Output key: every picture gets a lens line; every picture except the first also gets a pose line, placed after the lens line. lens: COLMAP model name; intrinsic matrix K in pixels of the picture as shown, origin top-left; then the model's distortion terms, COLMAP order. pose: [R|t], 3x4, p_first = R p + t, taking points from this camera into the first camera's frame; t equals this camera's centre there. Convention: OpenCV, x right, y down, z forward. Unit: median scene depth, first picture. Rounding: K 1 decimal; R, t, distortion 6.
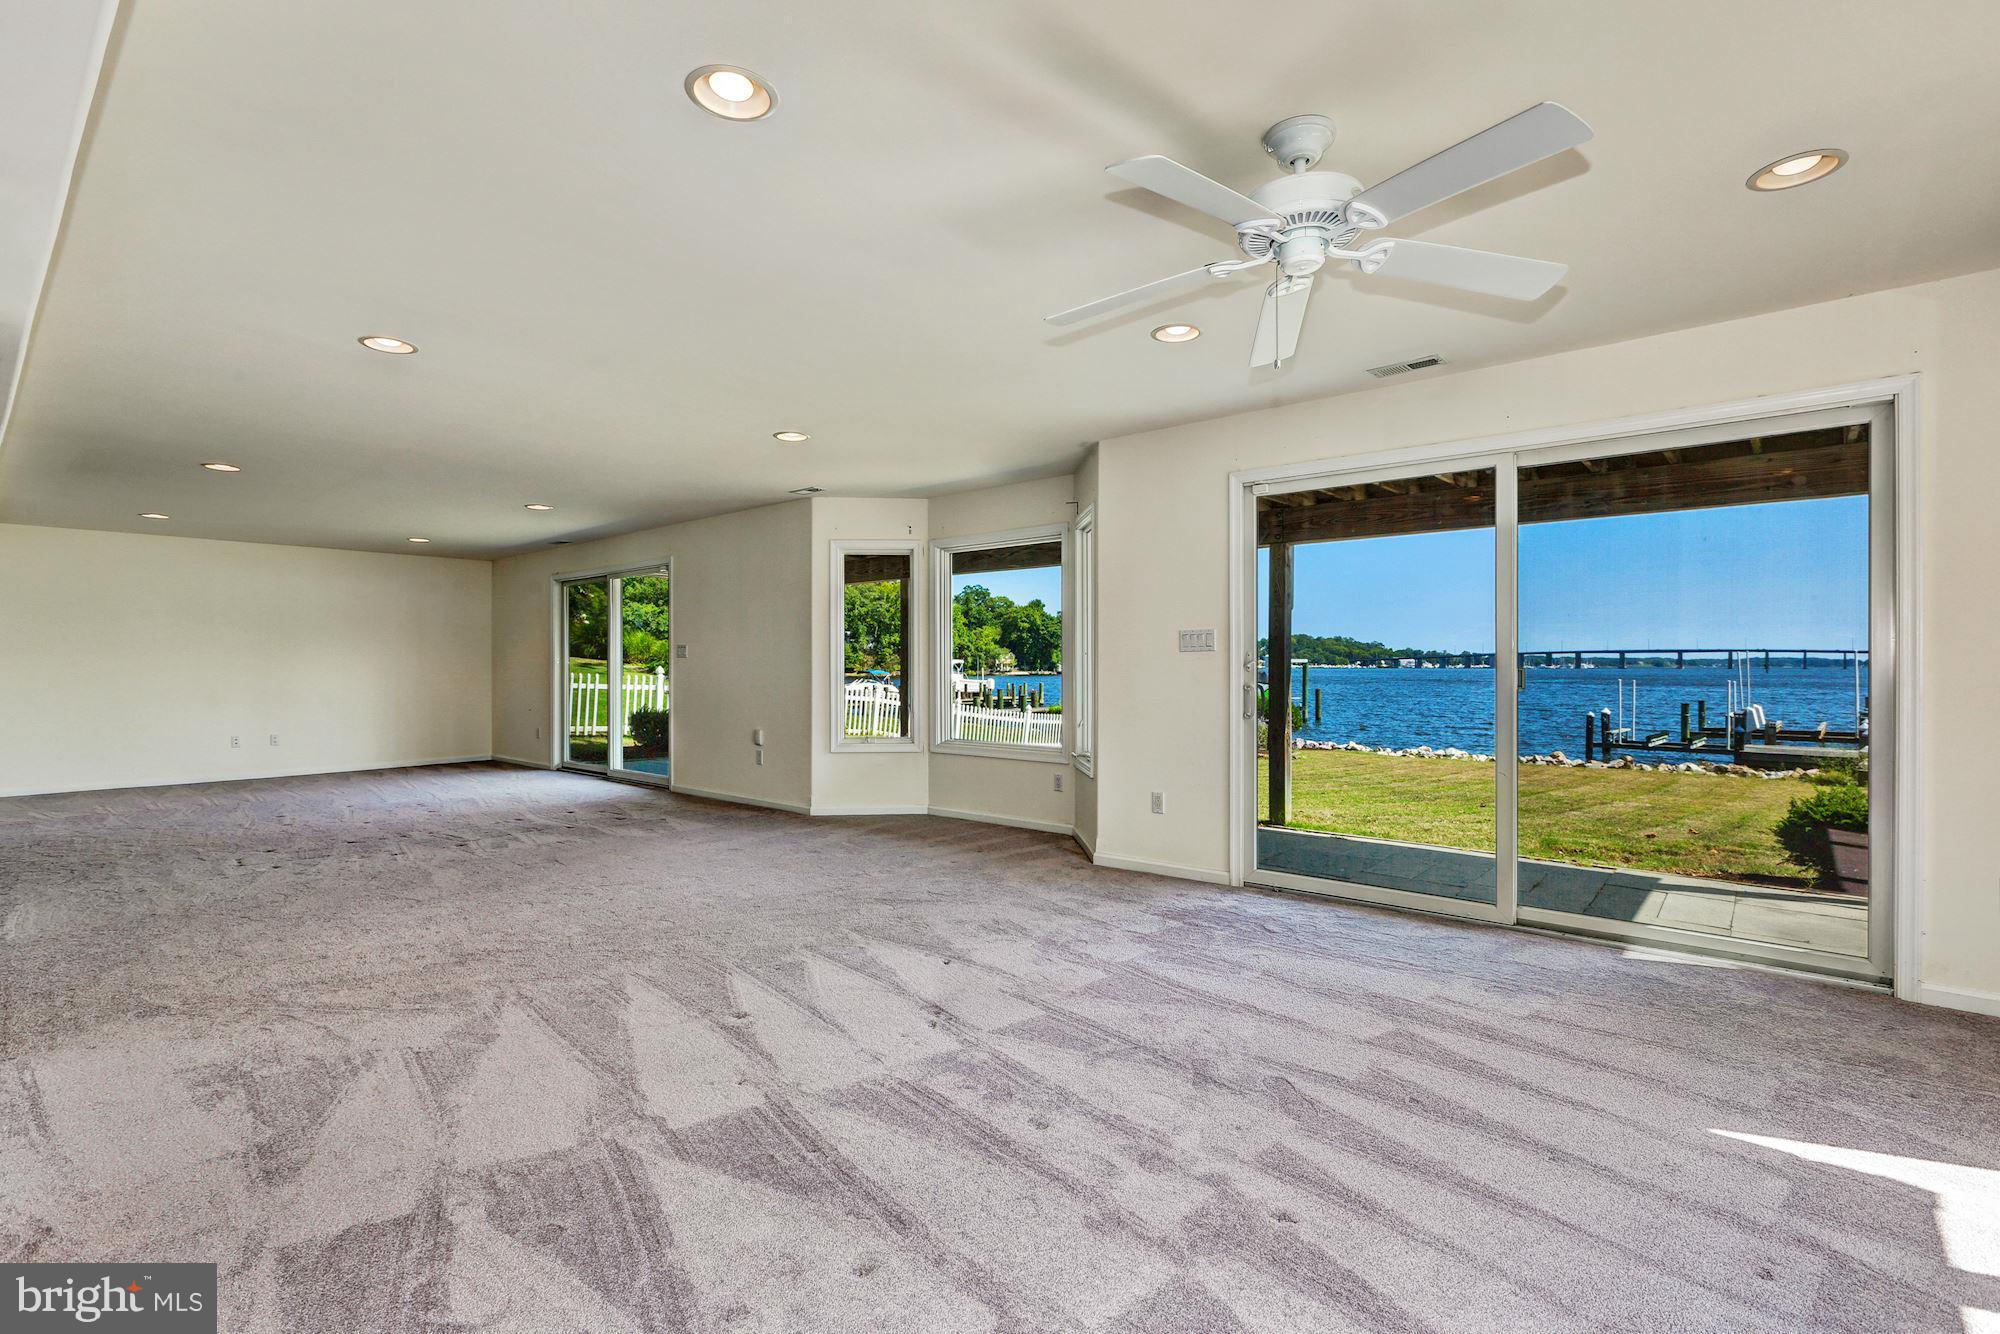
lens RADIAL K [[916.2, 0, 1002.0], [0, 916.2, 662.8], [0, 0, 1]] dist [0.002819, 0.000075]
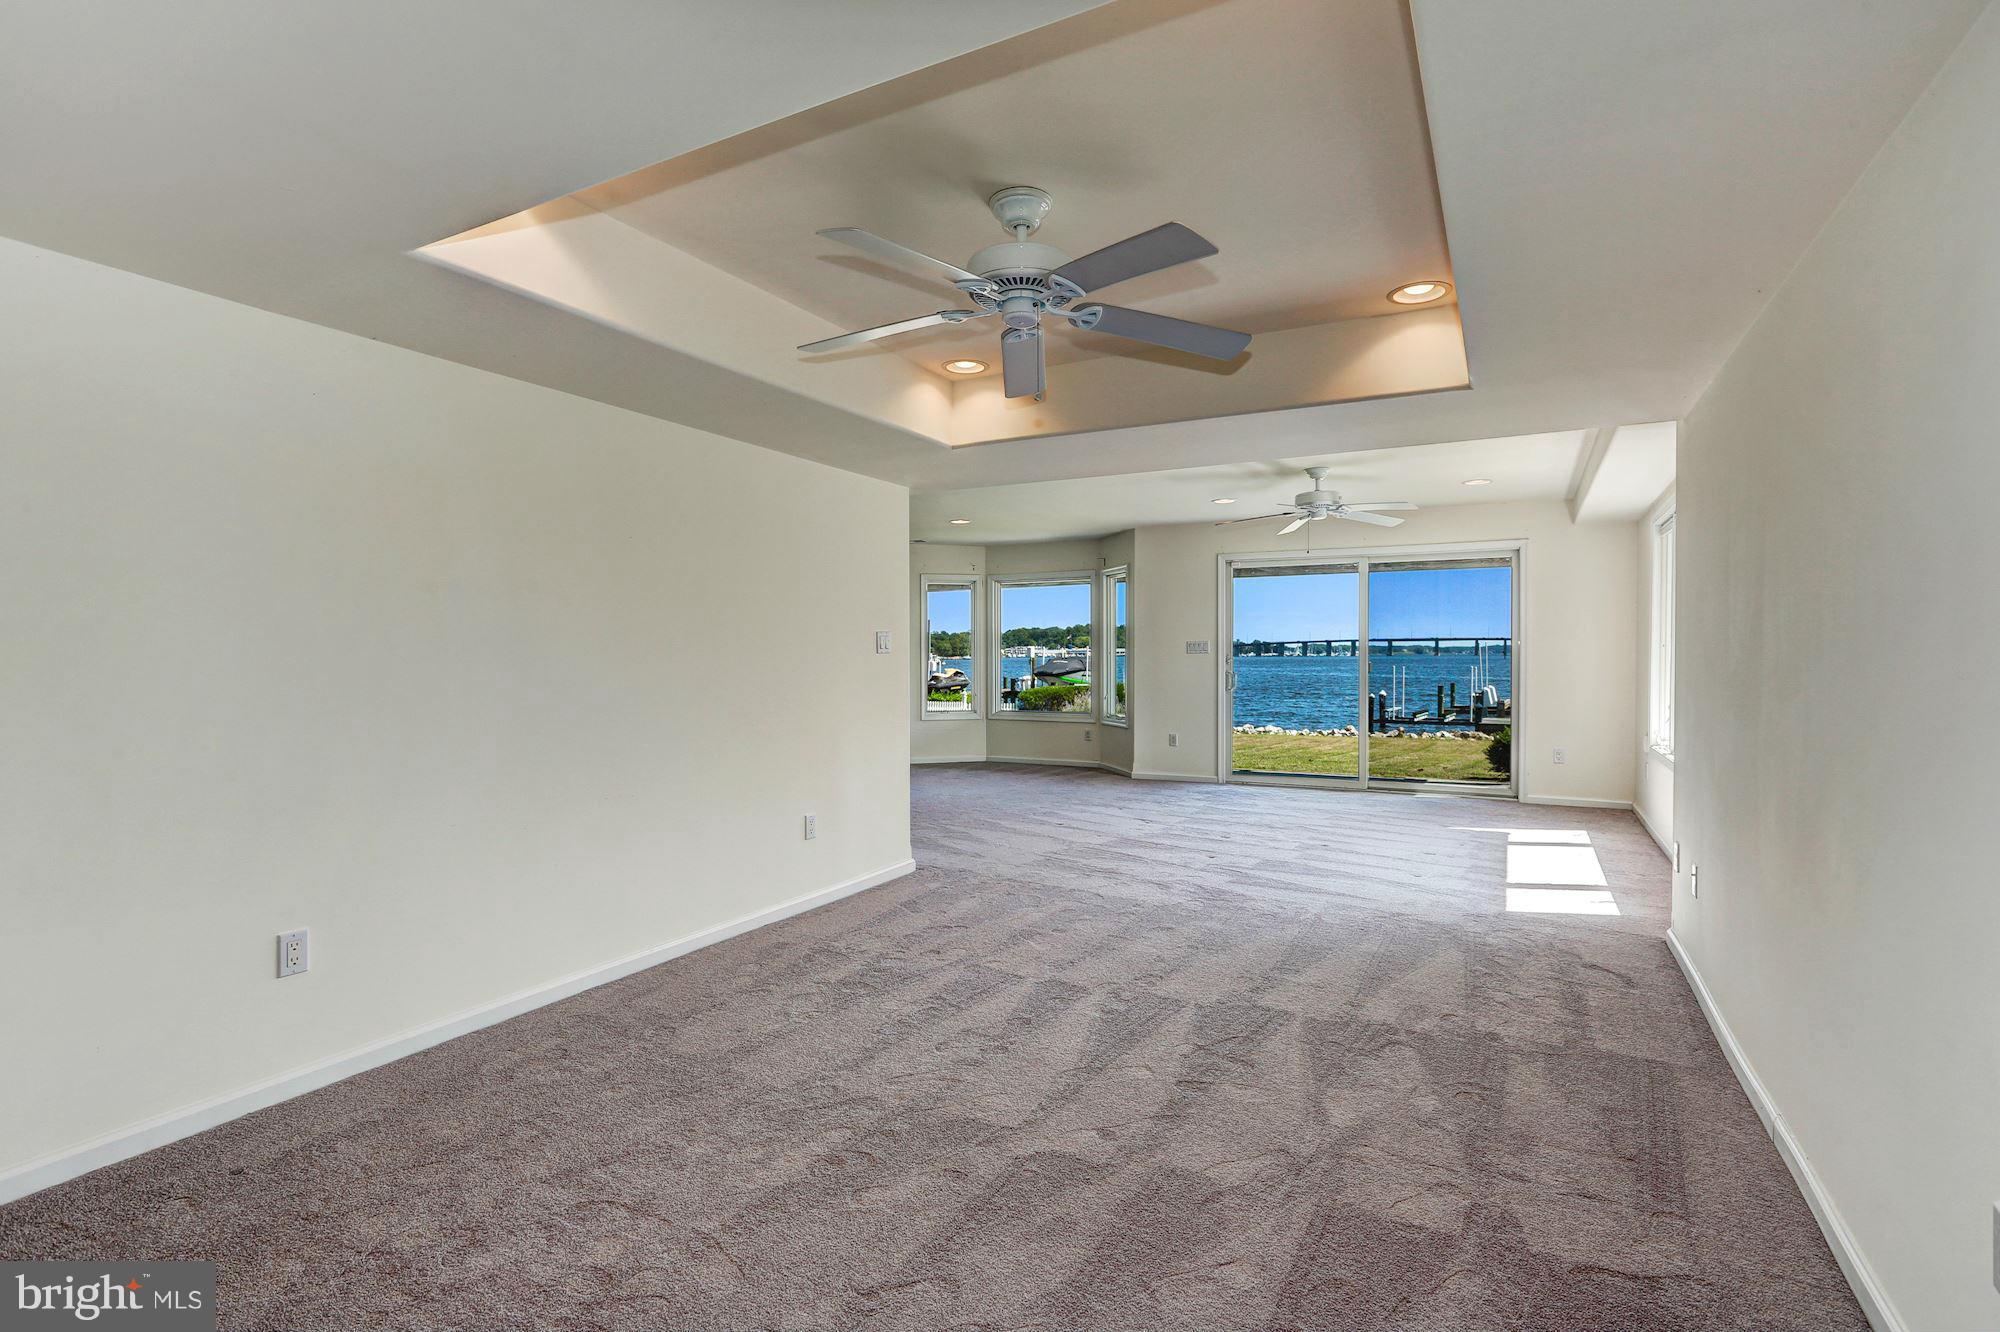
lens RADIAL K [[971.6, 0, 1011.2], [0, 971.6, 669.6], [0, 0, 1]] dist [-0.001534, -0.000069]
pose [[0.975066, -0.008161, 0.221767, -0.104098], [0.004165, 0.999821, 0.018480, -0.003397], [-0.221878, -0.017095, 0.974925, -0.139440]]
